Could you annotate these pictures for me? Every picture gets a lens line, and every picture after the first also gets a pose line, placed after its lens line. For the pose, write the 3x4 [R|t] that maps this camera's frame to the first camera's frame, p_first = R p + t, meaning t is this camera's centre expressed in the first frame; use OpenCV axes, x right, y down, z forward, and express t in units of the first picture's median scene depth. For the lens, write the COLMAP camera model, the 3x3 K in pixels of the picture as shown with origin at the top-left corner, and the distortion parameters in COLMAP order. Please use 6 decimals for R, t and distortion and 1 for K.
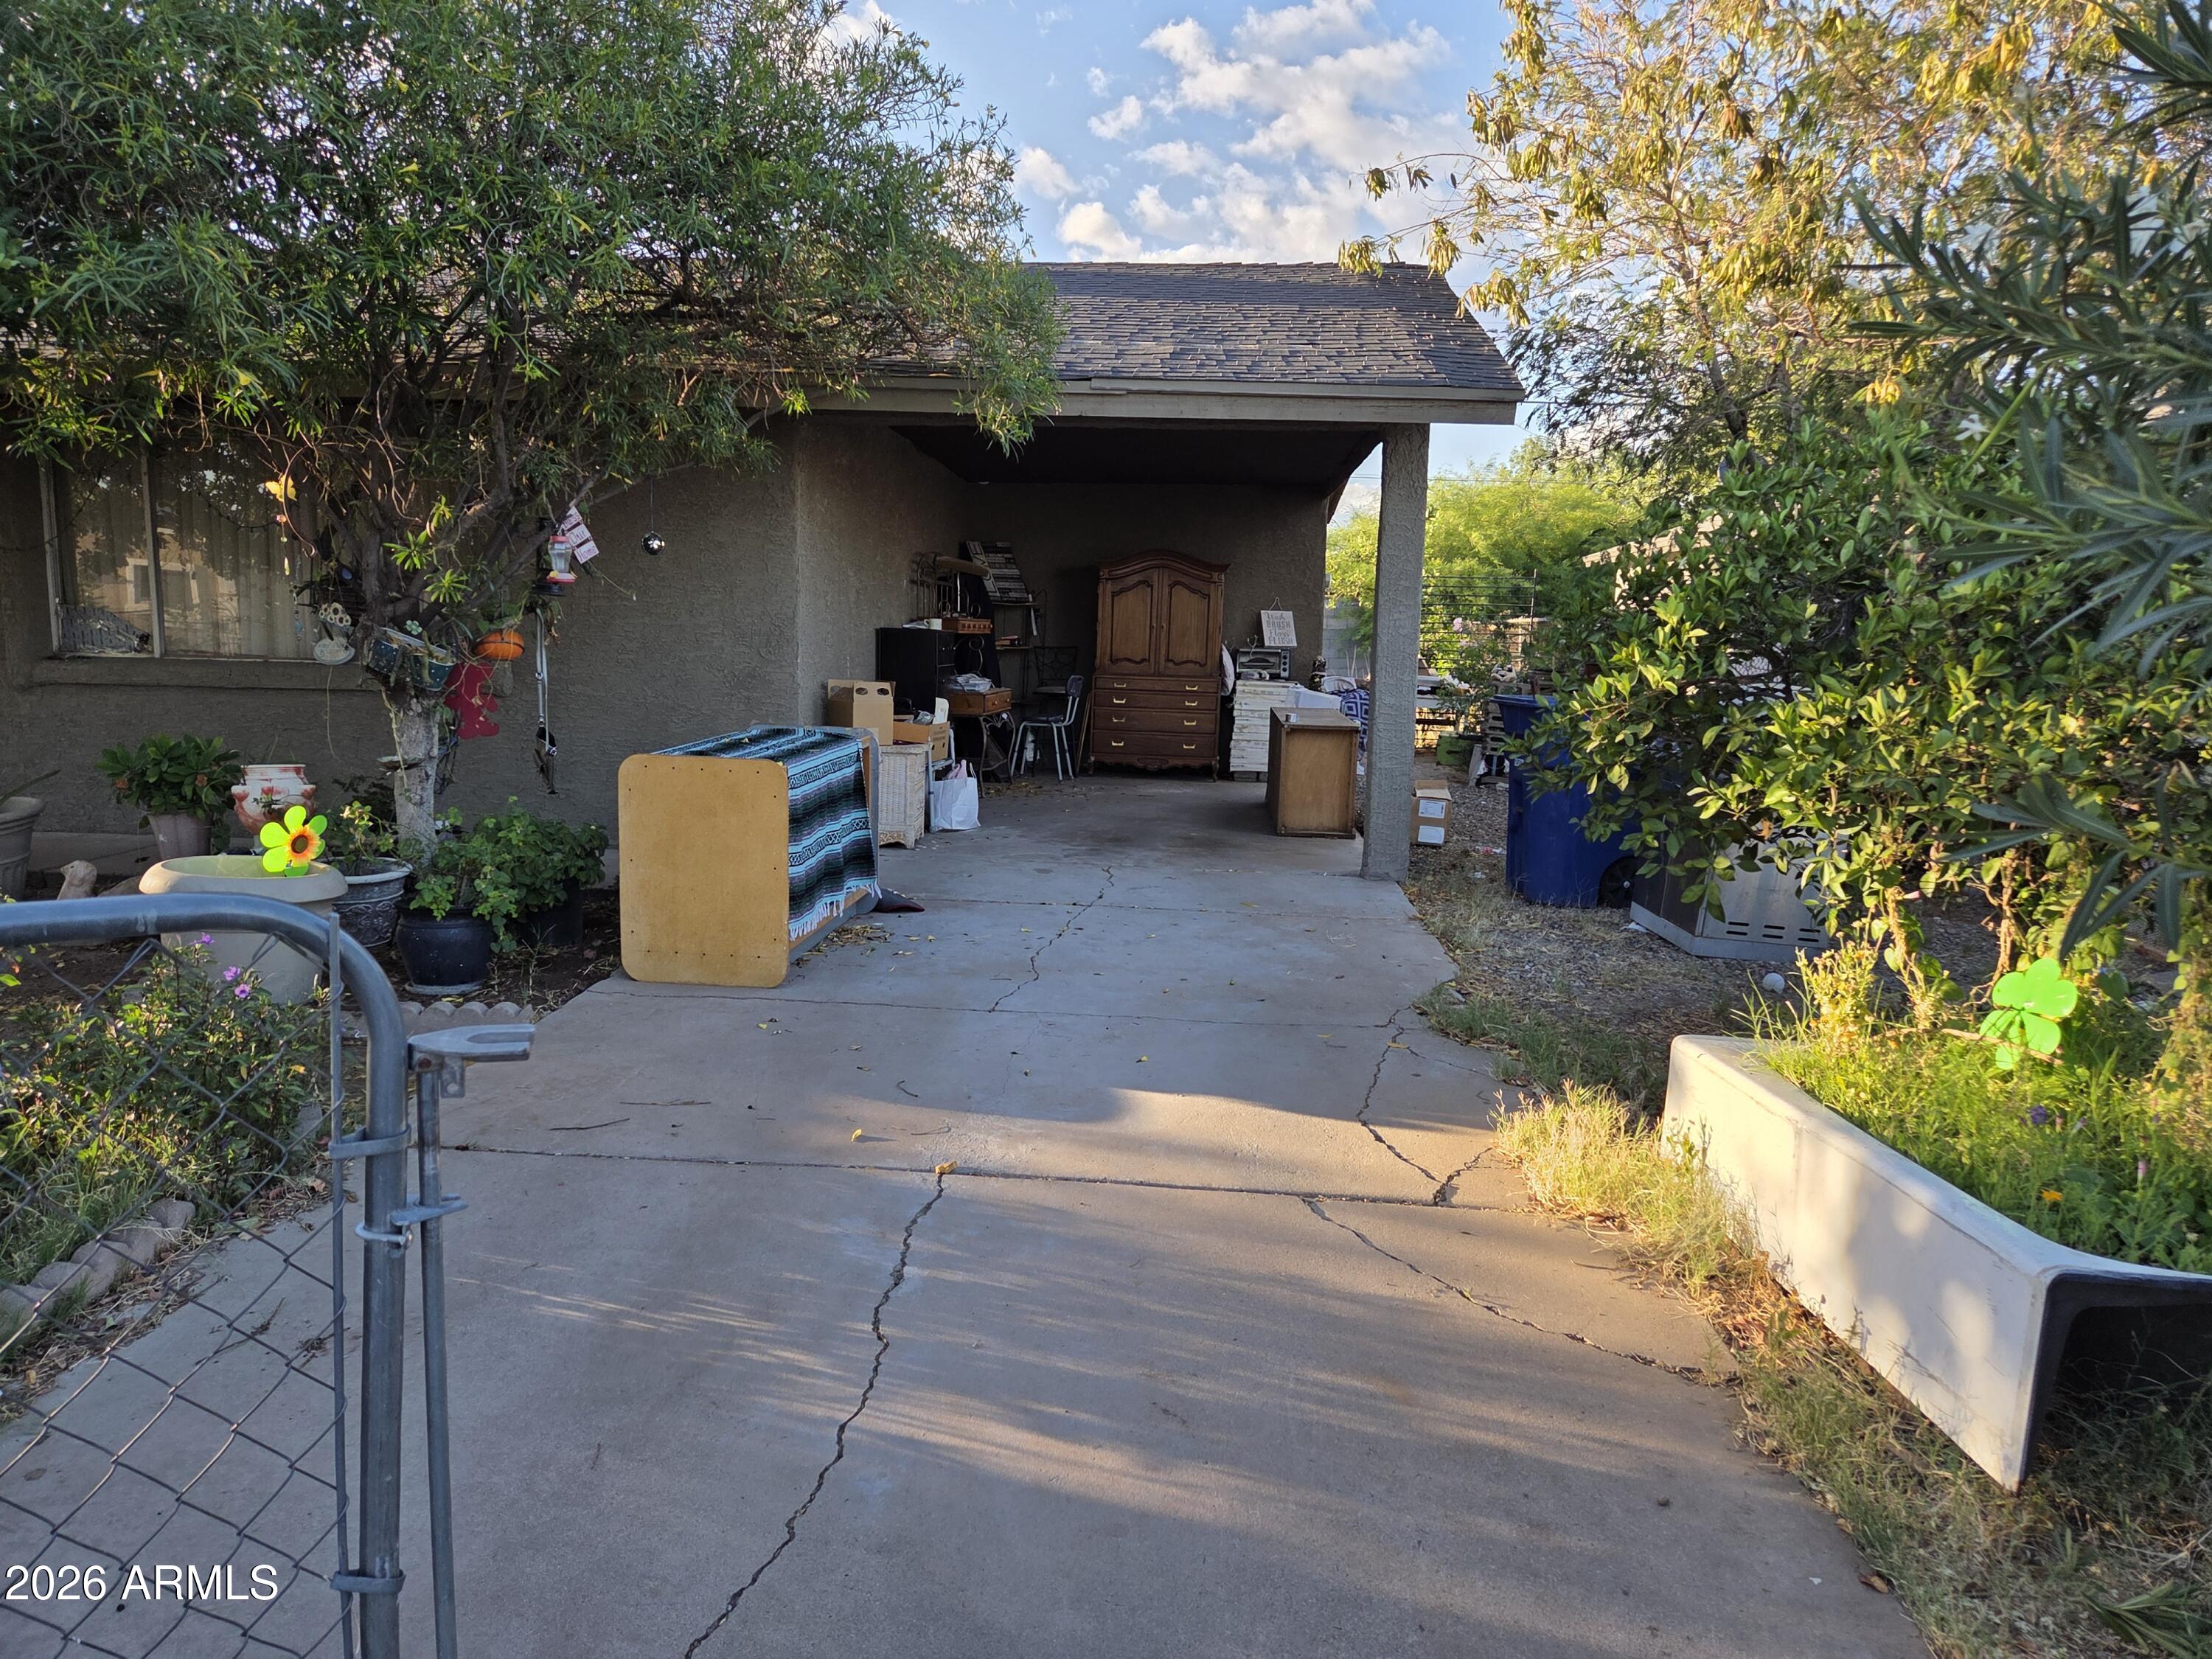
lens RADIAL K [[1465.1, 0, 1087.7], [0, 1465.1, 820.9], [0, 0, 1]] dist [0.083919, -0.068146]
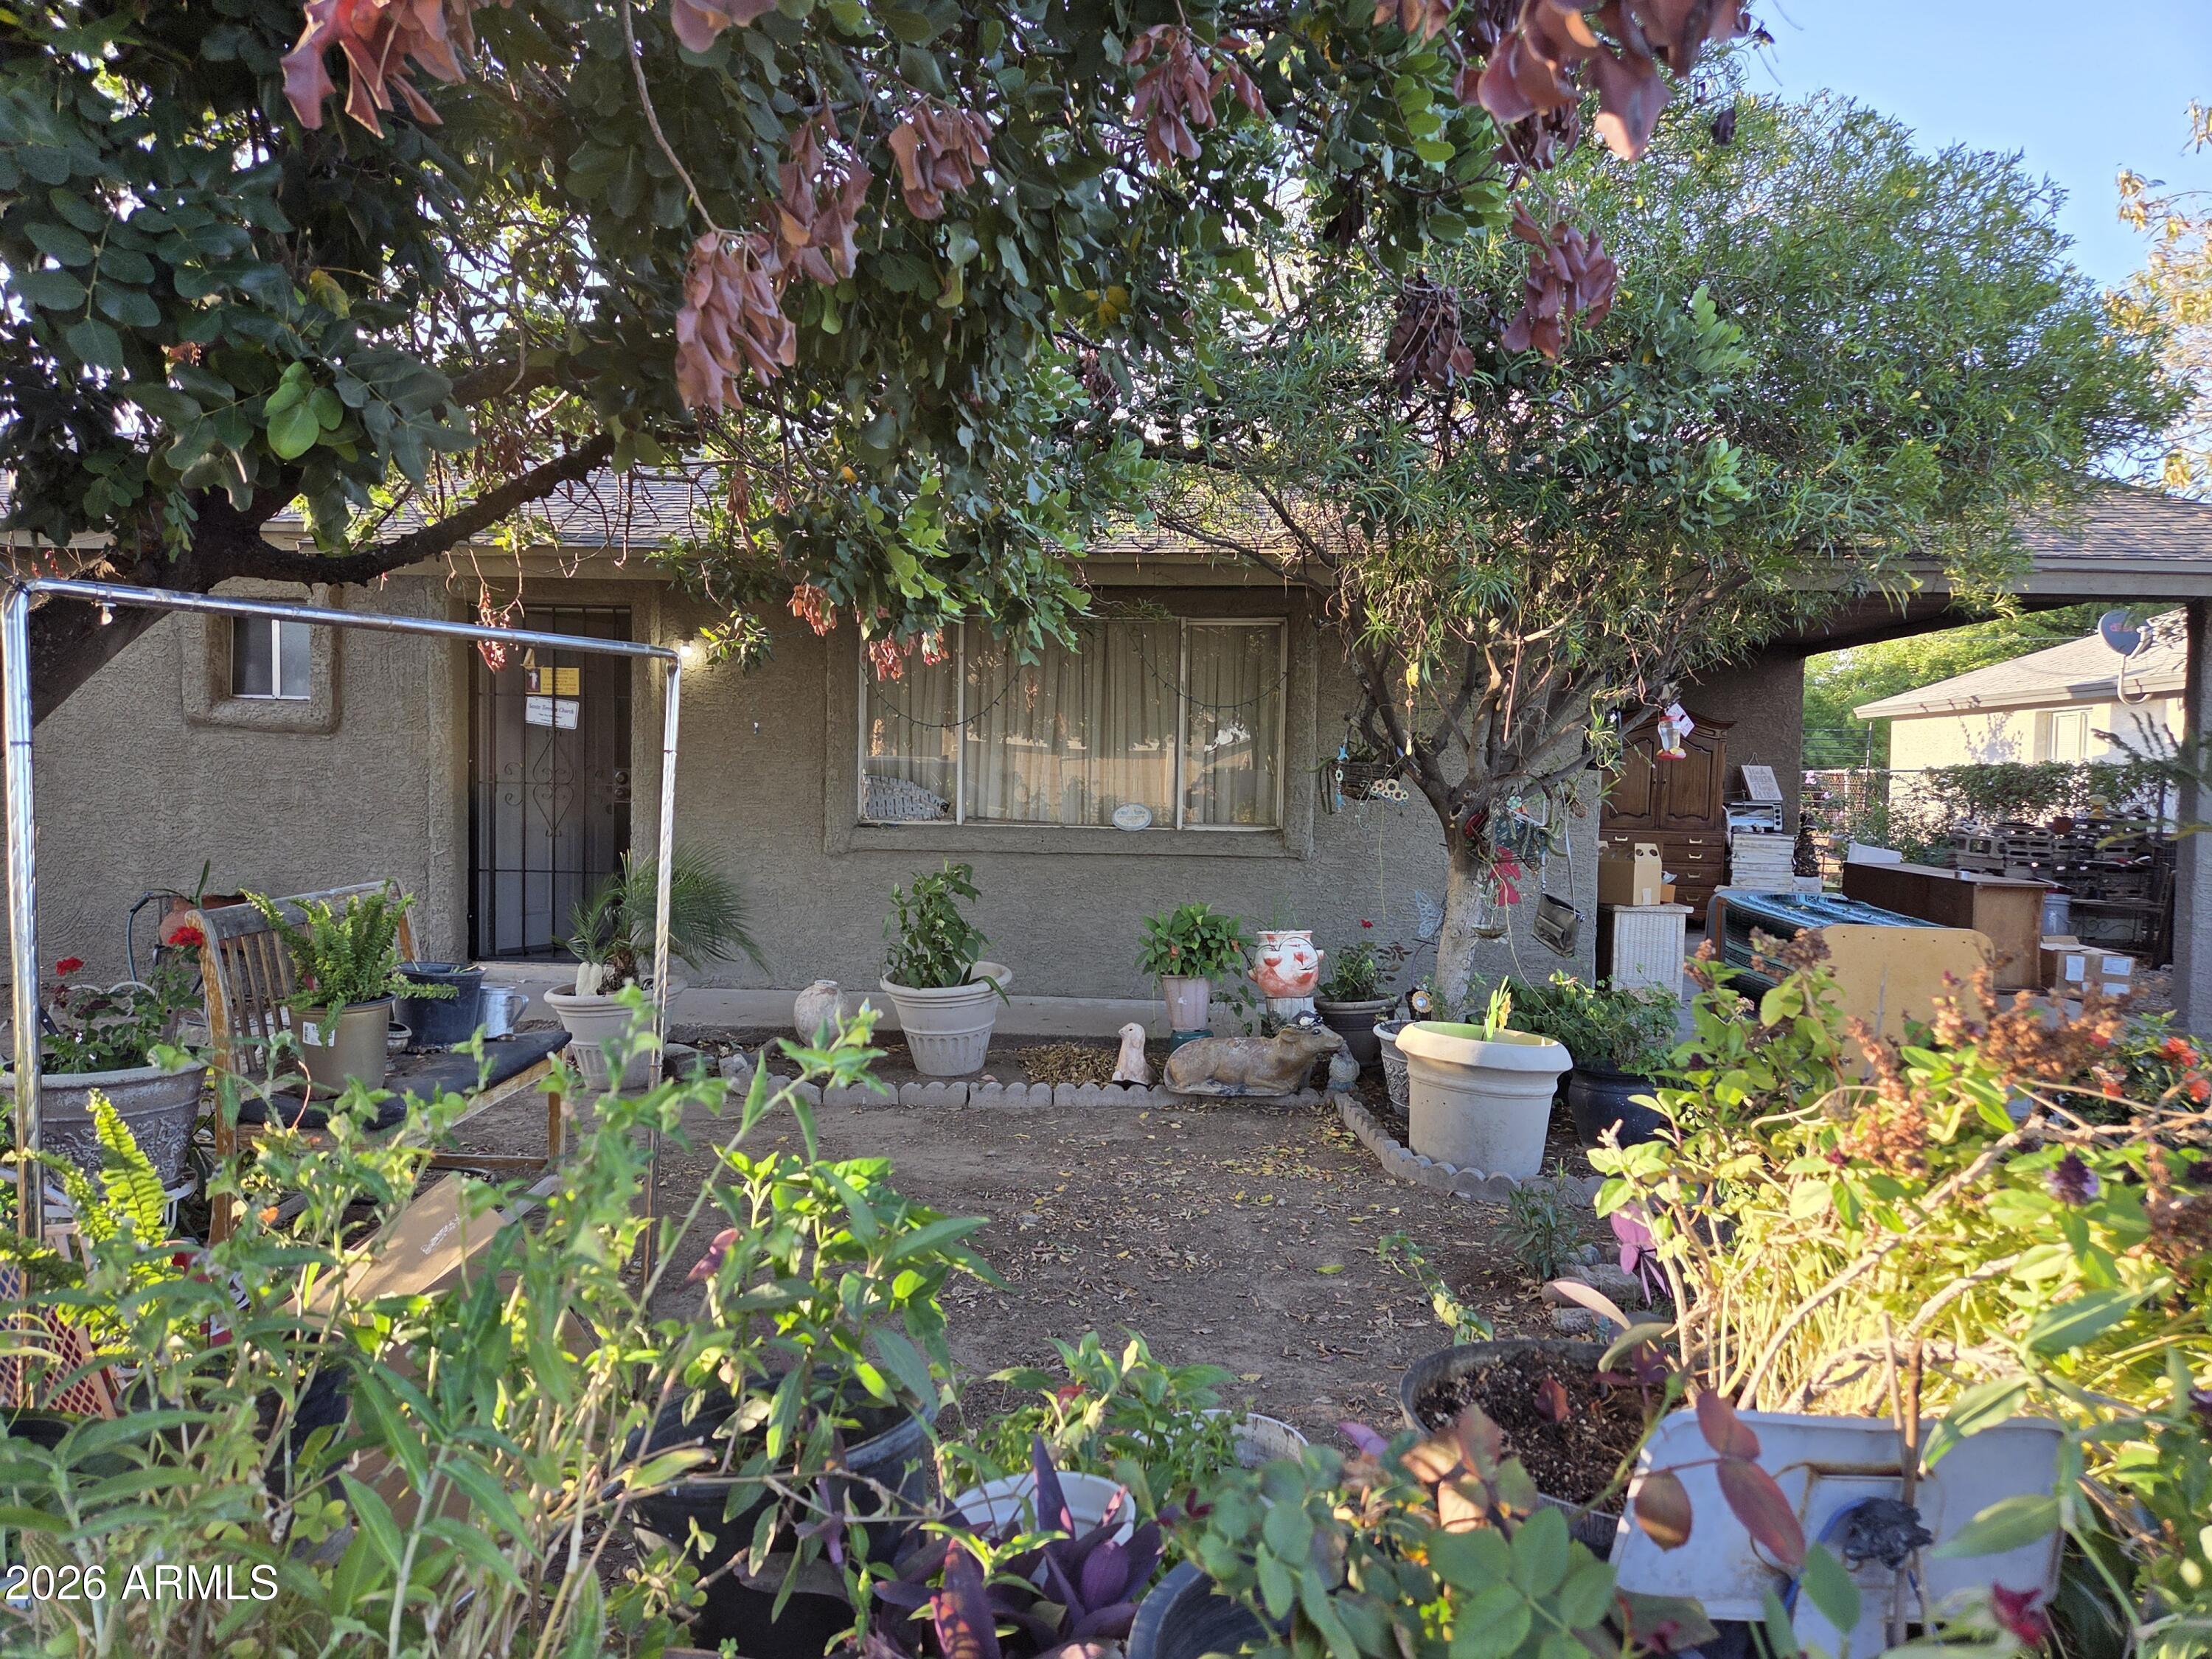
lens RADIAL K [[1465.1, 0, 1087.7], [0, 1465.1, 820.9], [0, 0, 1]] dist [0.083919, -0.068146]
pose [[0.999996, -0.002715, 0.000373, -0.768299], [0.002738, 0.995366, -0.096124, -0.017197], [-0.000110, 0.096125, 0.995369, -0.042895]]
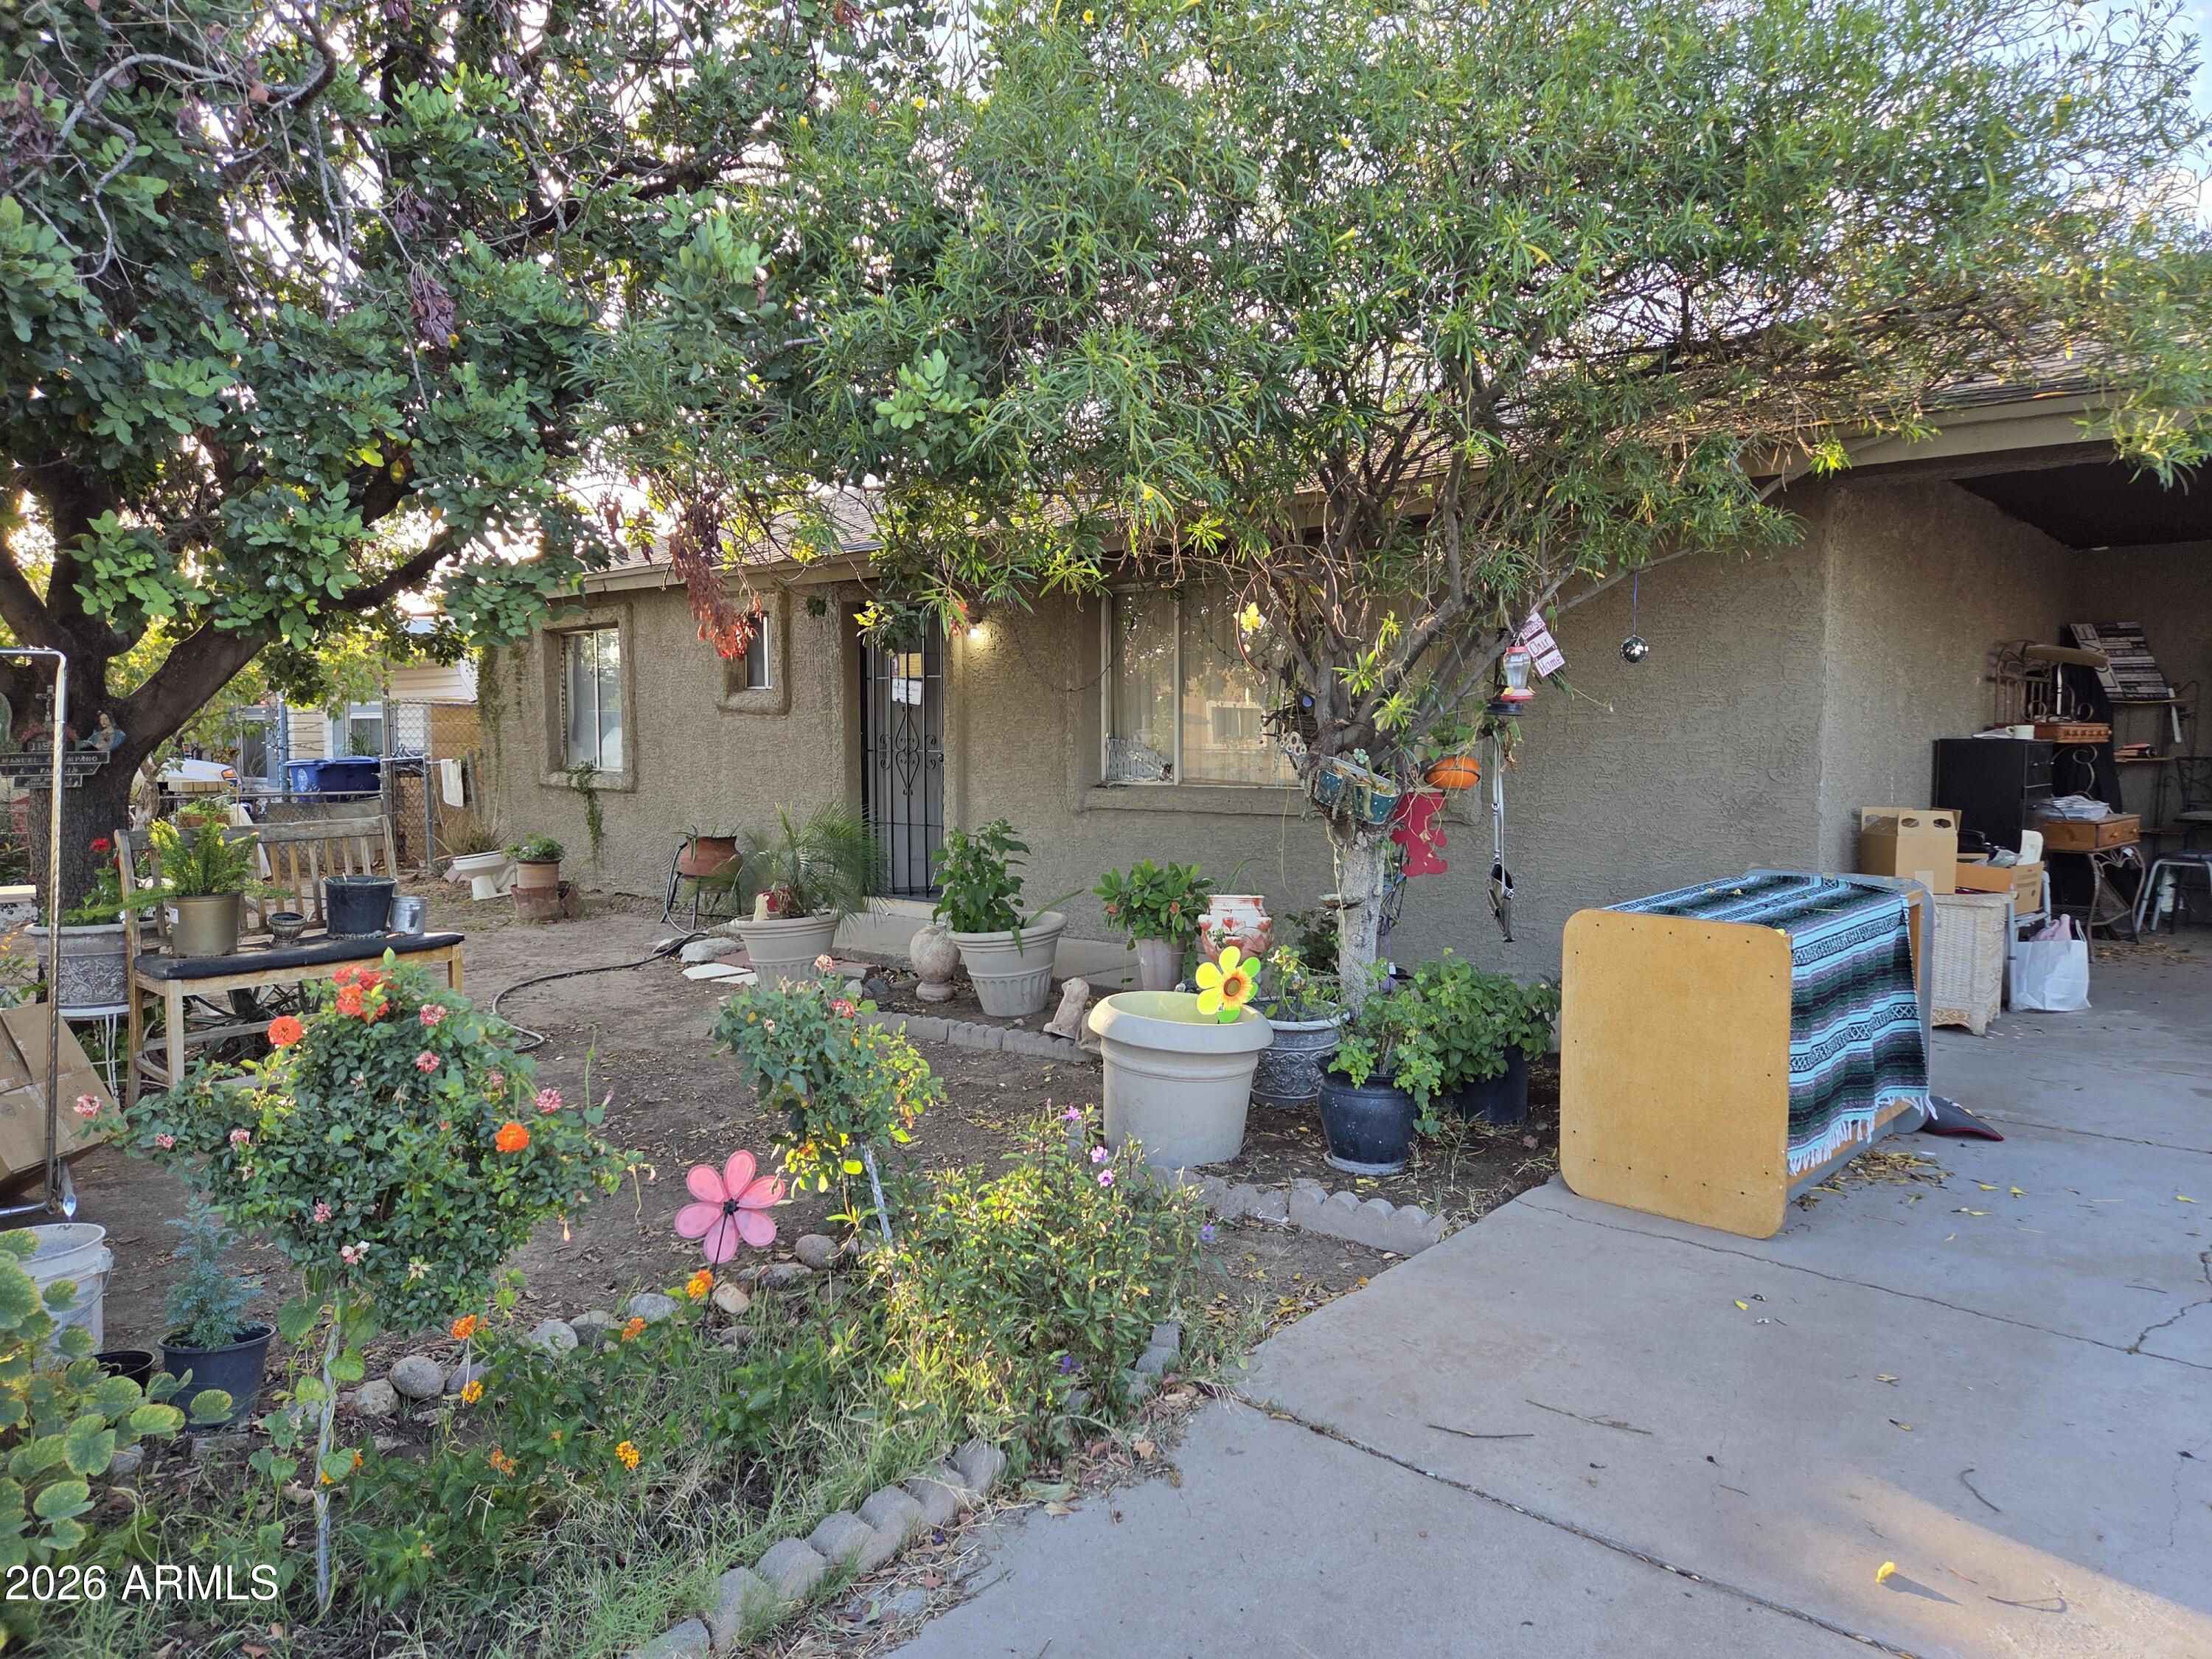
lens RADIAL K [[1486.4, 0, 1106.0], [0, 1486.4, 829.5], [0, 0, 1]] dist [0.075025, -0.061629]
pose [[0.801392, 0.015610, -0.597935, -0.026622], [-0.058670, 0.996890, -0.052607, -0.026442], [0.595255, 0.077240, 0.799816, 0.169211]]
